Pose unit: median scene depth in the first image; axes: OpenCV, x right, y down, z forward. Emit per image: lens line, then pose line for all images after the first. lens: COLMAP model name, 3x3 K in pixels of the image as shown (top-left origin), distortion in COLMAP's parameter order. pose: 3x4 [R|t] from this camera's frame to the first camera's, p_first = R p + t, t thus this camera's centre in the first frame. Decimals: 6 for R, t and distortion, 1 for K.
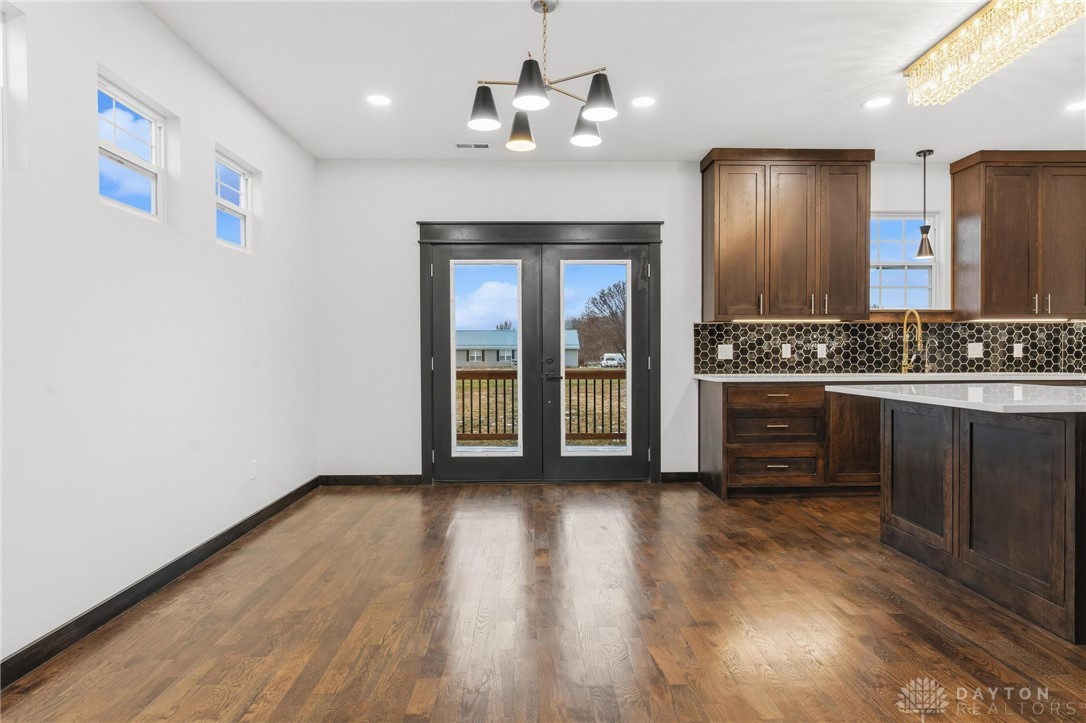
lens RADIAL K [[577.9, 0, 538.5], [0, 577.9, 359.0], [0, 0, 1]] dist [-0.010245, 0.001490]
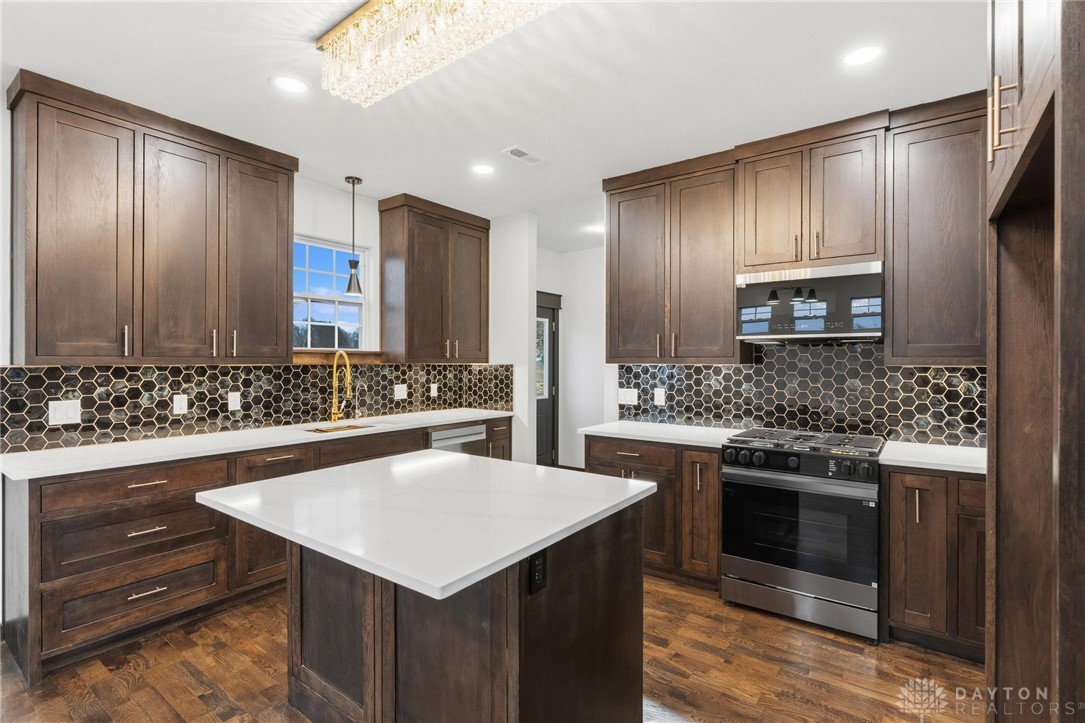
lens RADIAL K [[518.3, 0, 549.2], [0, 518.3, 363.4], [0, 0, 1]] dist [-0.000347, 0.000709]
pose [[0.599433, 0.000112, 0.800425, 0.201081], [0.006776, 0.999963, -0.005214, -0.062092], [-0.800396, 0.008549, 0.599411, 0.262570]]
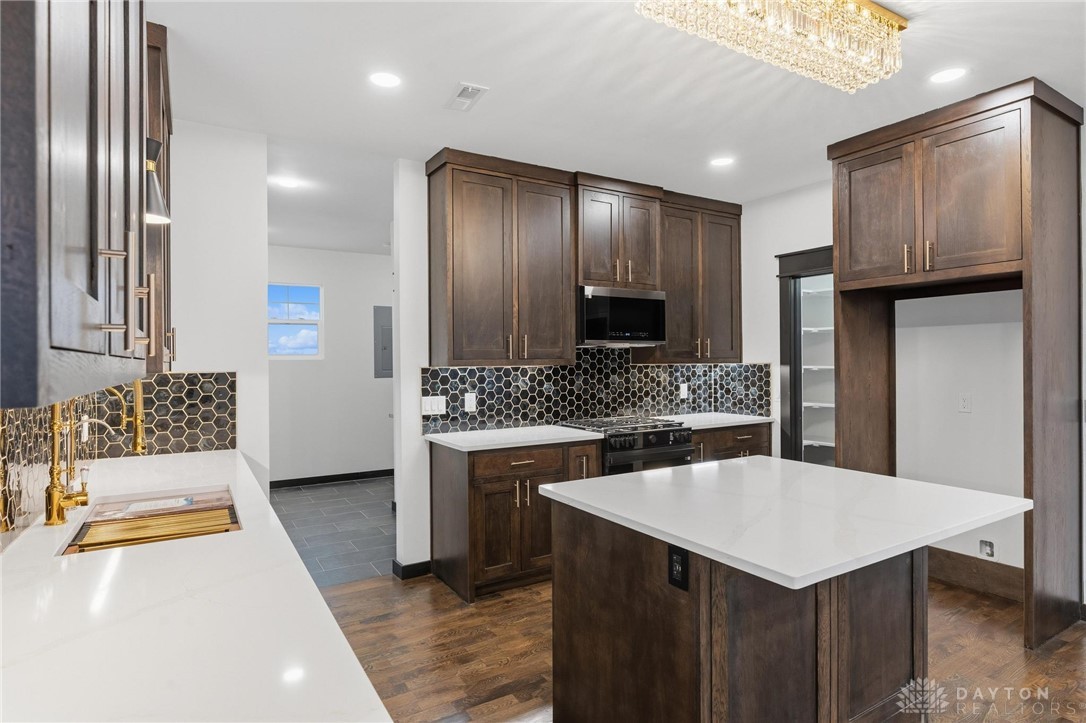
lens RADIAL K [[577.9, 0, 545.8], [0, 577.9, 366.1], [0, 0, 1]] dist [-0.010245, 0.001490]
pose [[-0.504762, 0.002660, 0.863255, 0.181409], [0.023238, 0.999675, 0.010507, -0.071162], [-0.862946, 0.025363, -0.504659, 0.941823]]
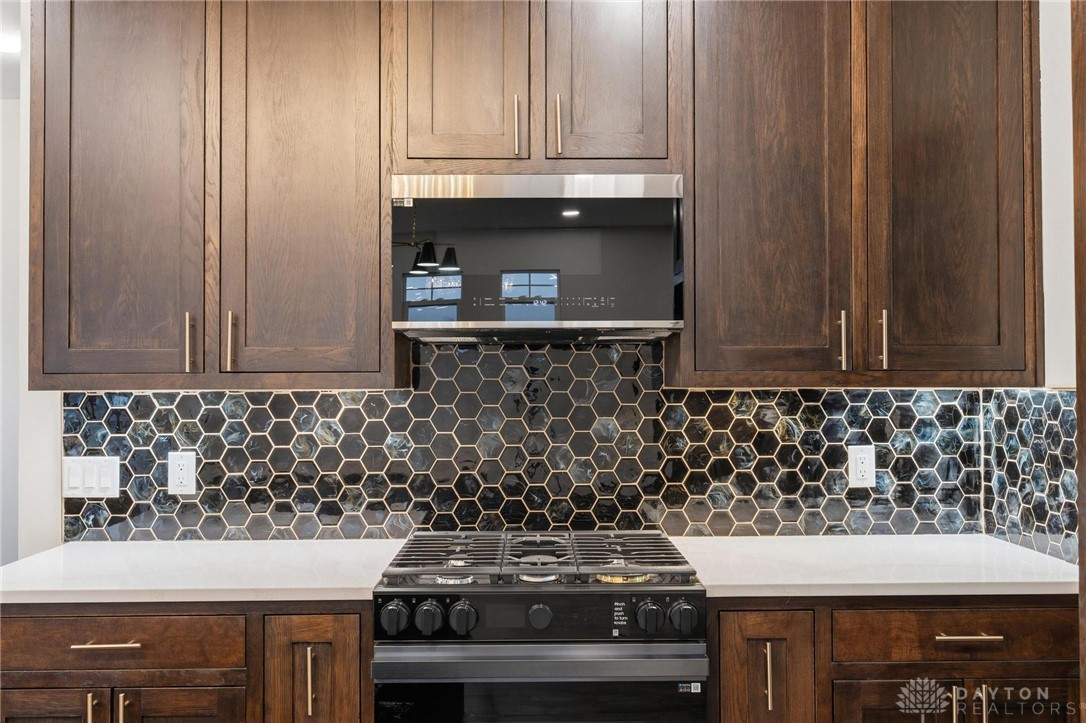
lens RADIAL K [[938.3, 0, 544.5], [0, 938.3, 359.8], [0, 0, 1]] dist [0.007500, -0.003703]
pose [[0.002836, 0.026666, 0.999640, 0.374861], [0.017763, 0.999485, -0.026713, -0.063310], [-0.999838, 0.017833, 0.002360, 0.385790]]
